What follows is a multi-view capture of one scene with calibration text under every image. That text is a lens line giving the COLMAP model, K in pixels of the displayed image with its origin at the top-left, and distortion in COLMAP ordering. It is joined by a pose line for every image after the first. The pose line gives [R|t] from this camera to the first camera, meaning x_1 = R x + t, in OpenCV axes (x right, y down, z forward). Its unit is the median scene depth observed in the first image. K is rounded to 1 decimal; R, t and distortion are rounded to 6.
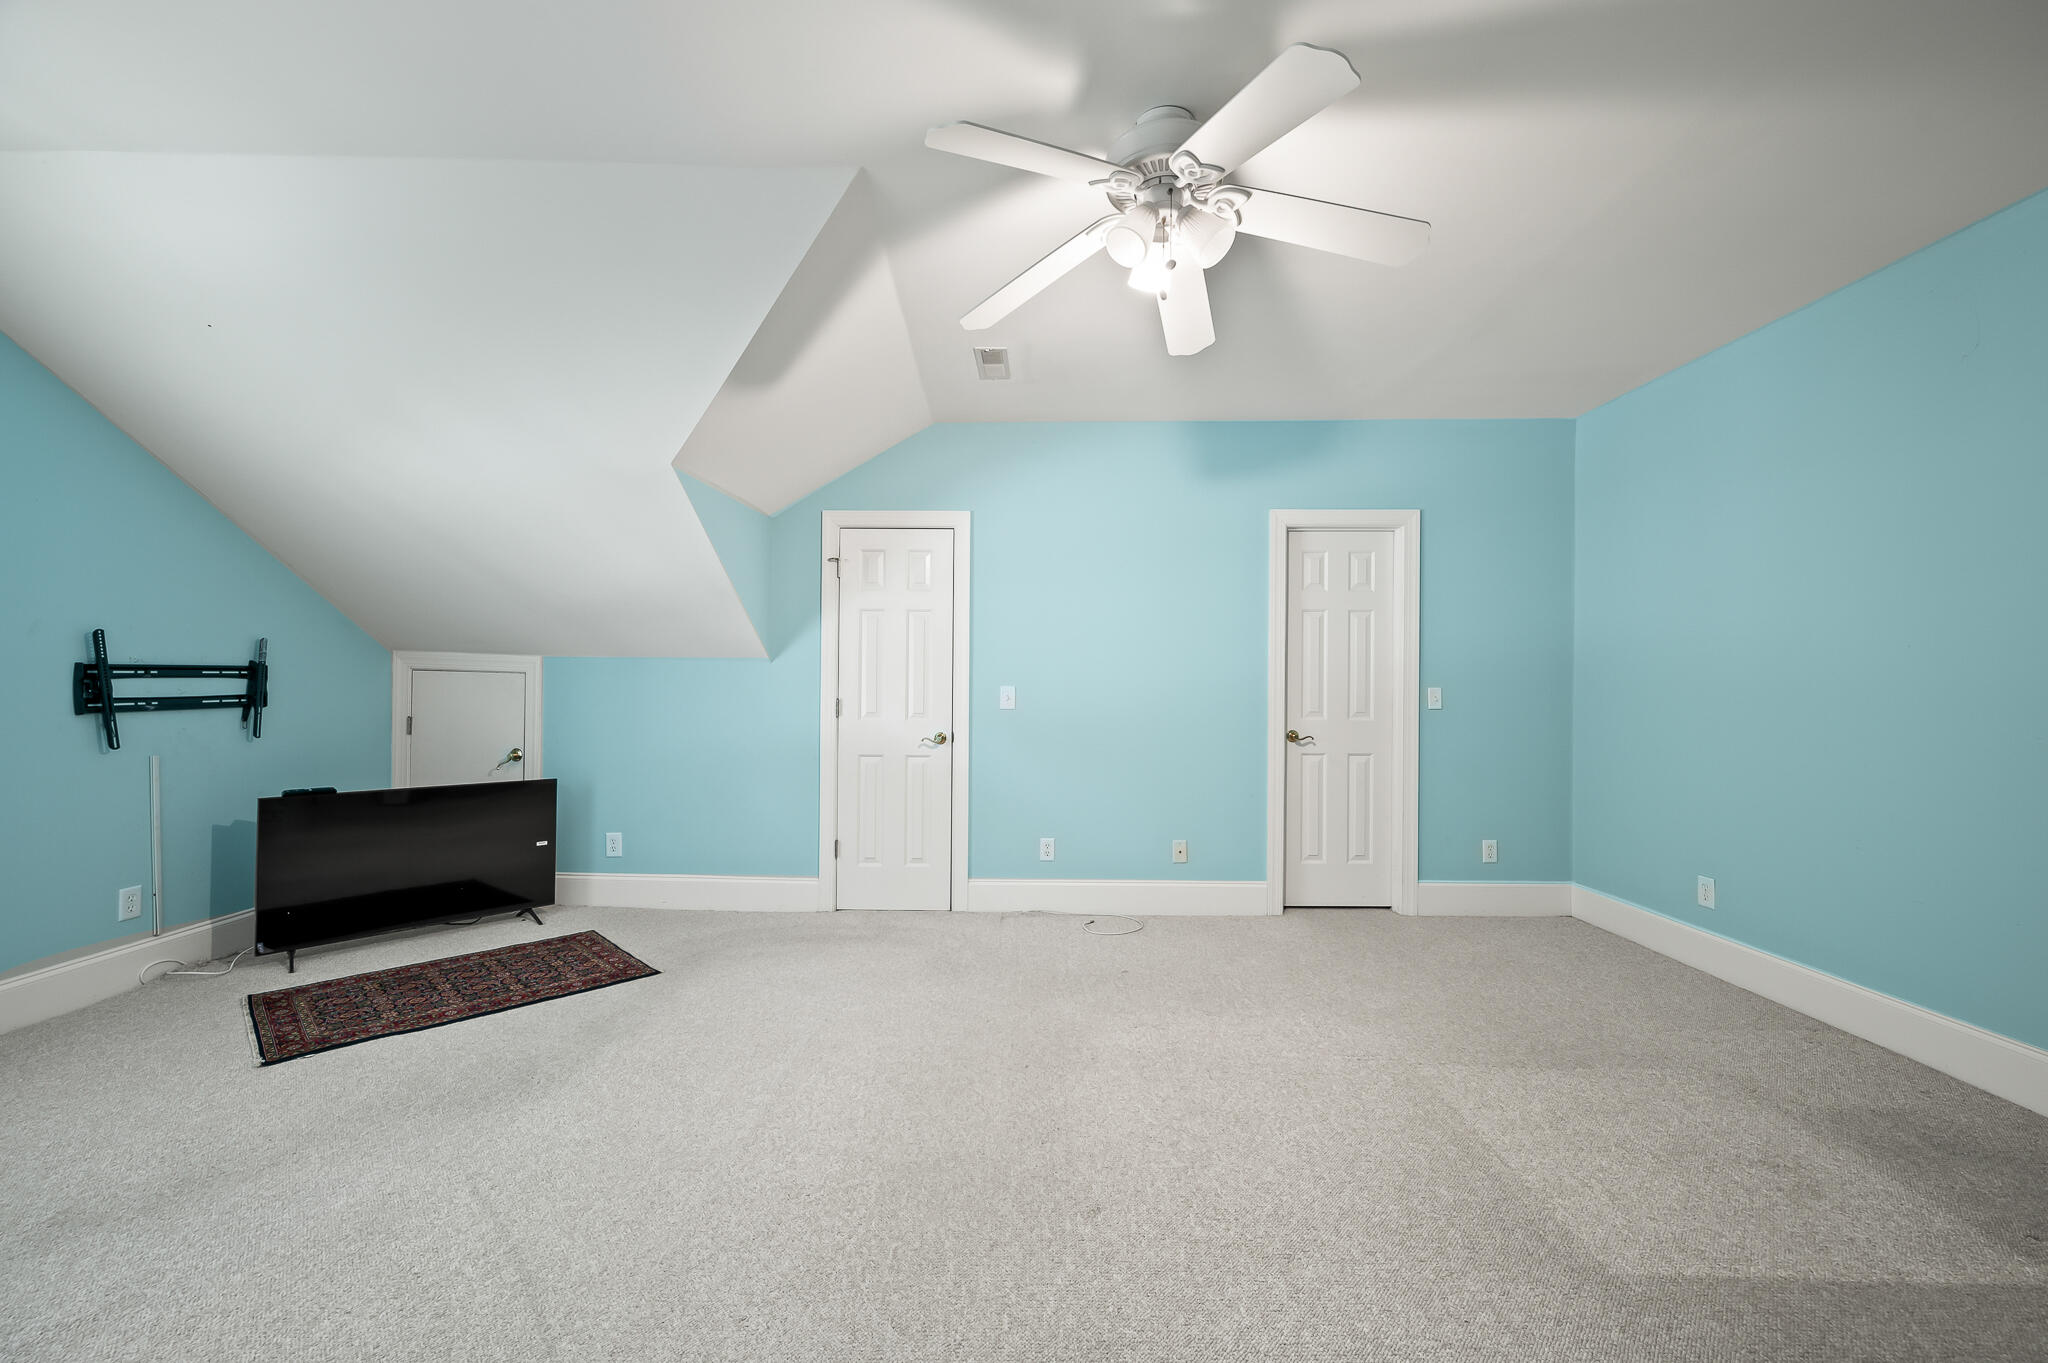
lens RADIAL K [[816.9, 0, 1024.7], [0, 816.9, 690.2], [0, 0, 1]] dist [-0.001445, -0.000157]
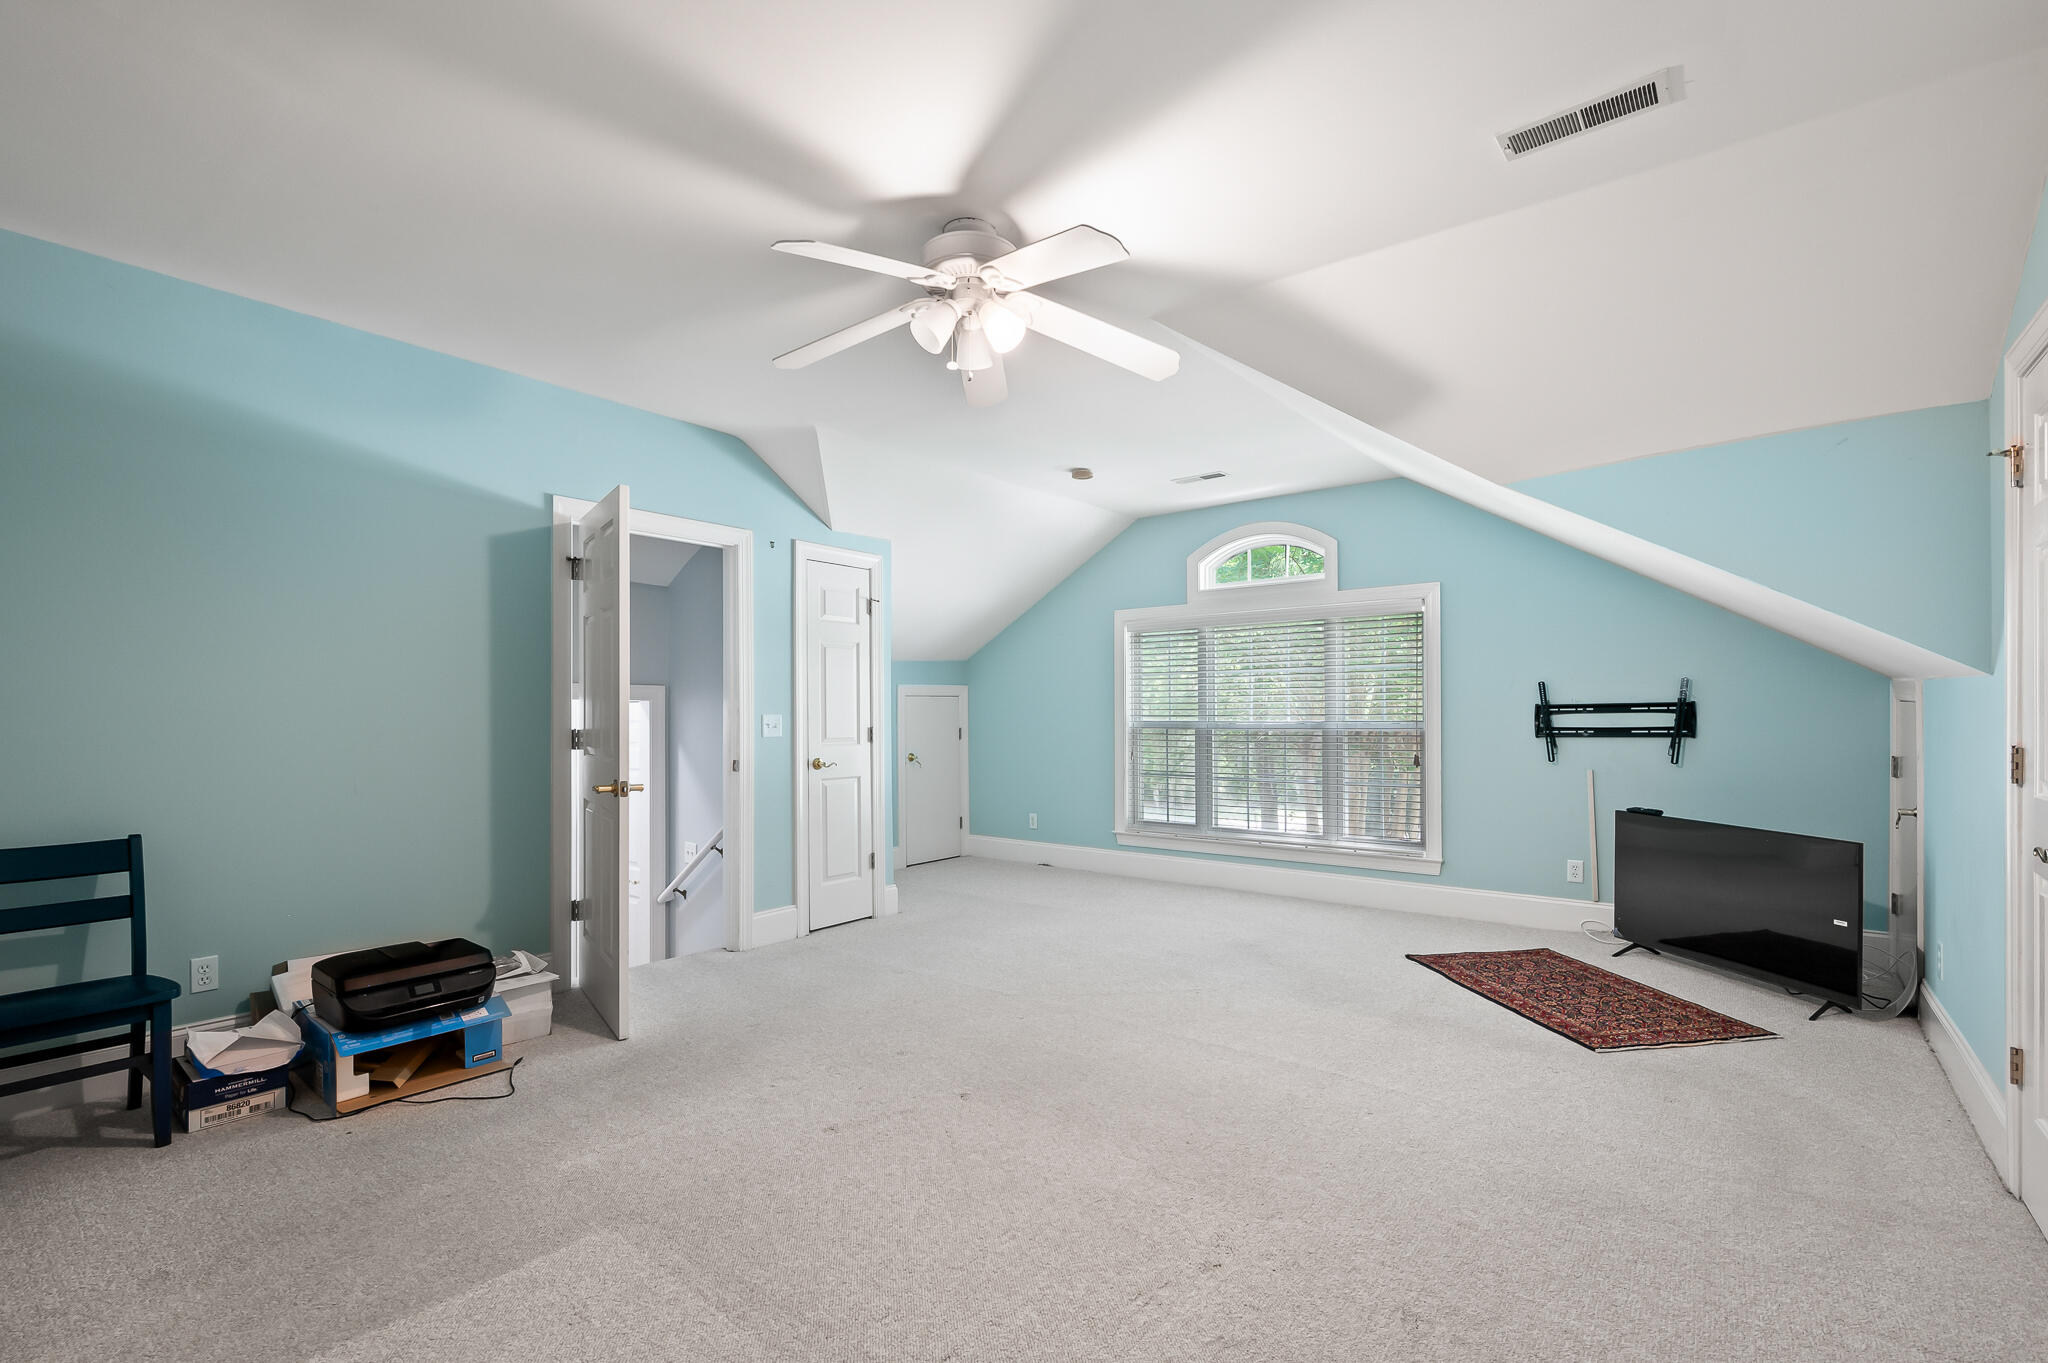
lens RADIAL K [[903.9, 0, 1025.8], [0, 903.9, 712.7], [0, 0, 1]] dist [0.001267, 0.000154]
pose [[-0.622684, -0.008046, -0.782432, 0.681078], [-0.007277, 0.999963, -0.004491, -0.002234], [0.782439, 0.002897, -0.622720, 1.130046]]
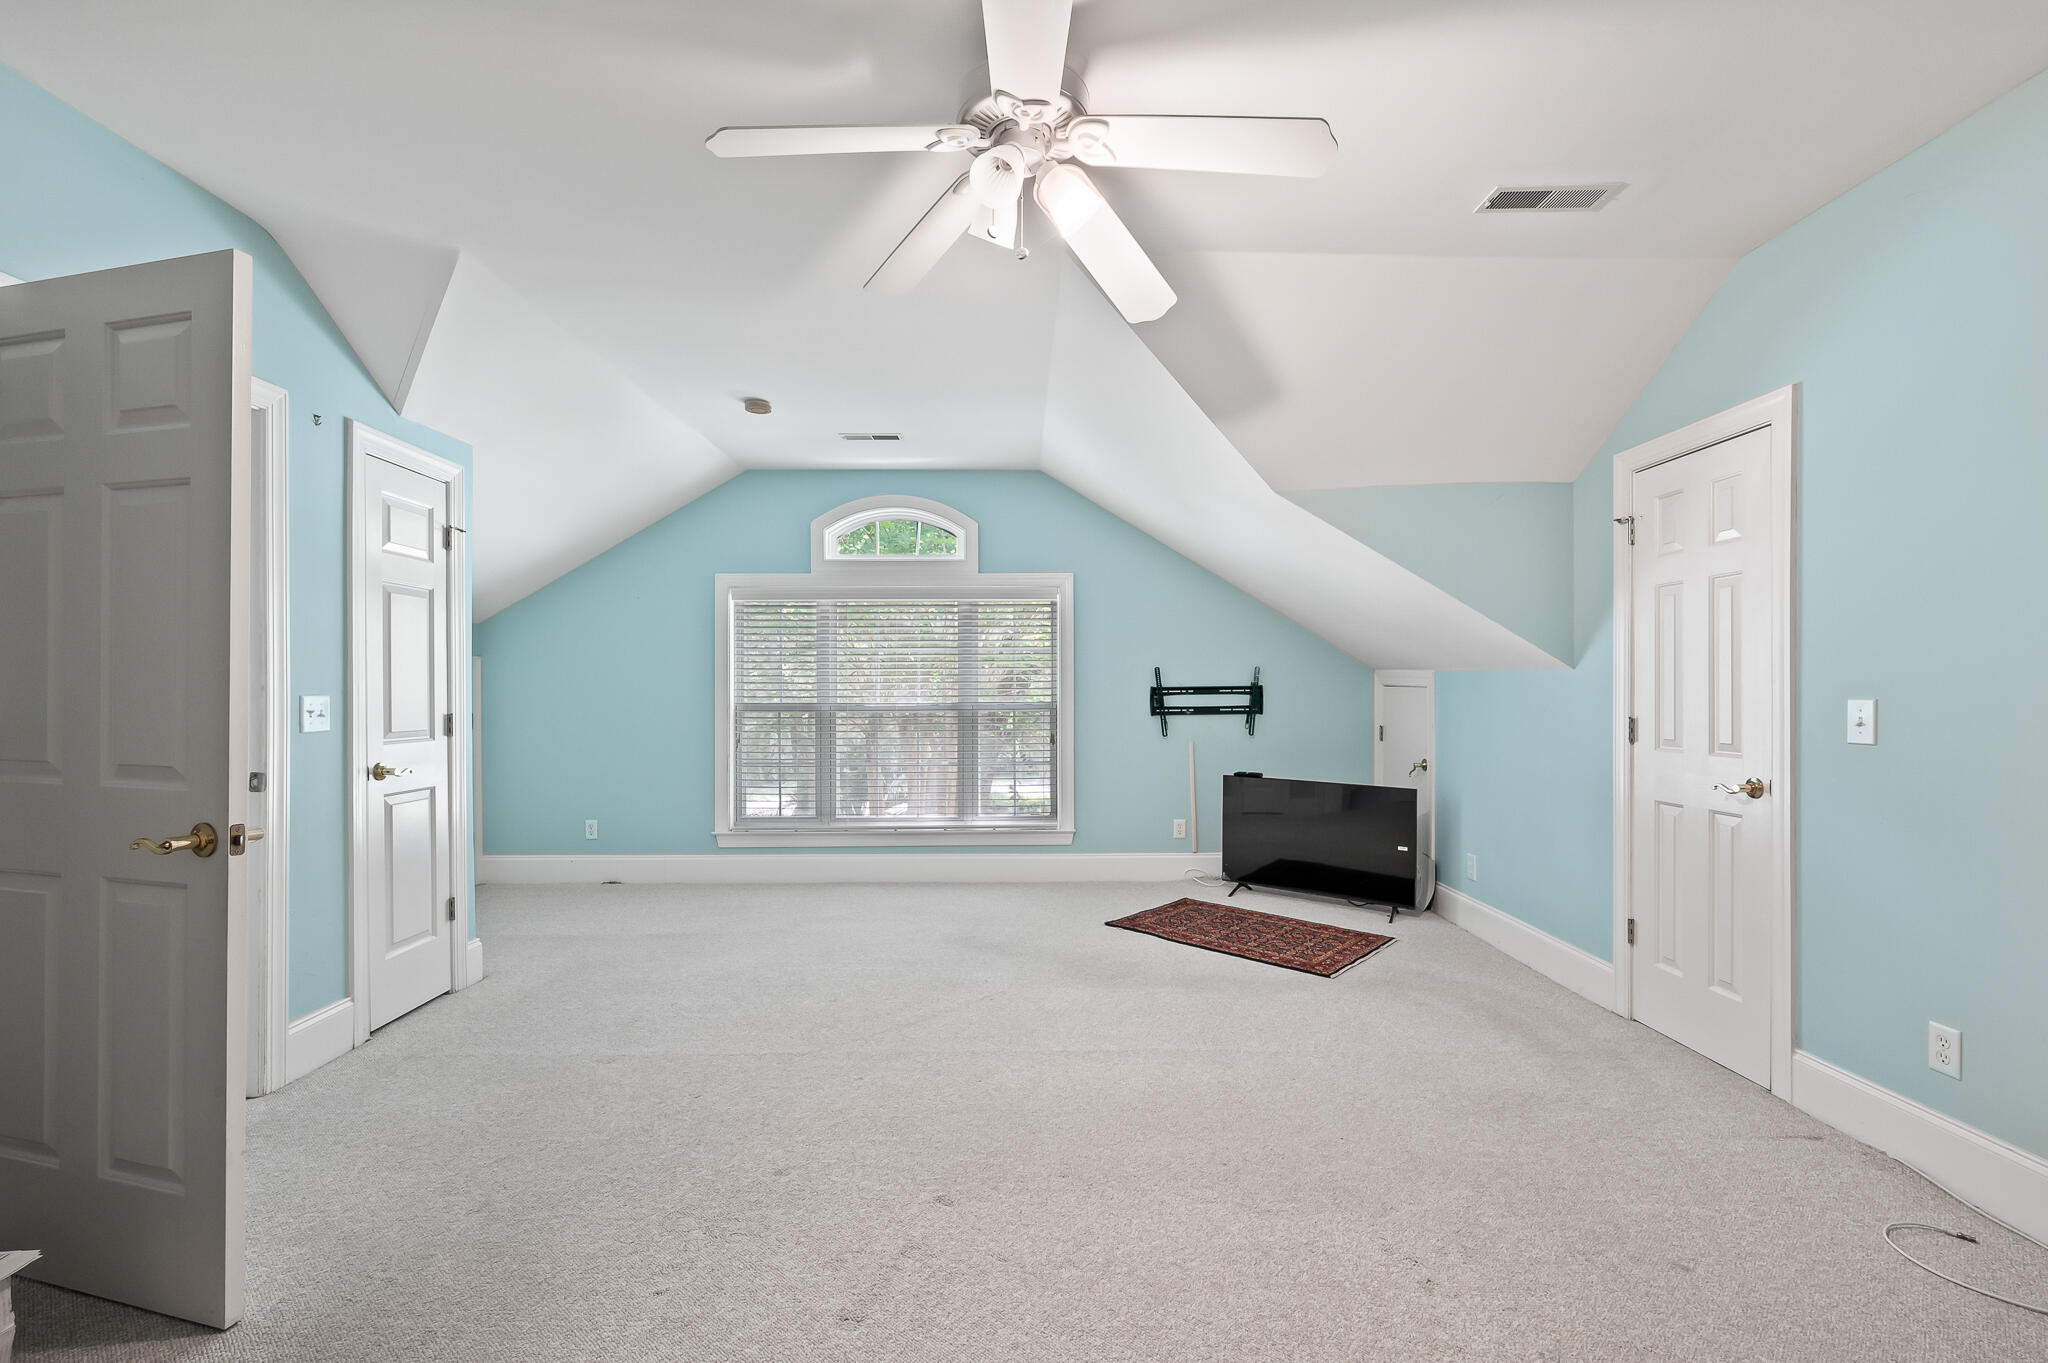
lens RADIAL K [[898.8, 0, 1019.4], [0, 898.8, 690.6], [0, 0, 1]] dist [0.002238, 0.000080]
pose [[0.005486, -0.011947, -0.999914, 0.693398], [-0.004632, 0.999918, -0.011972, -0.000201], [0.999974, 0.004698, 0.005430, 0.603851]]
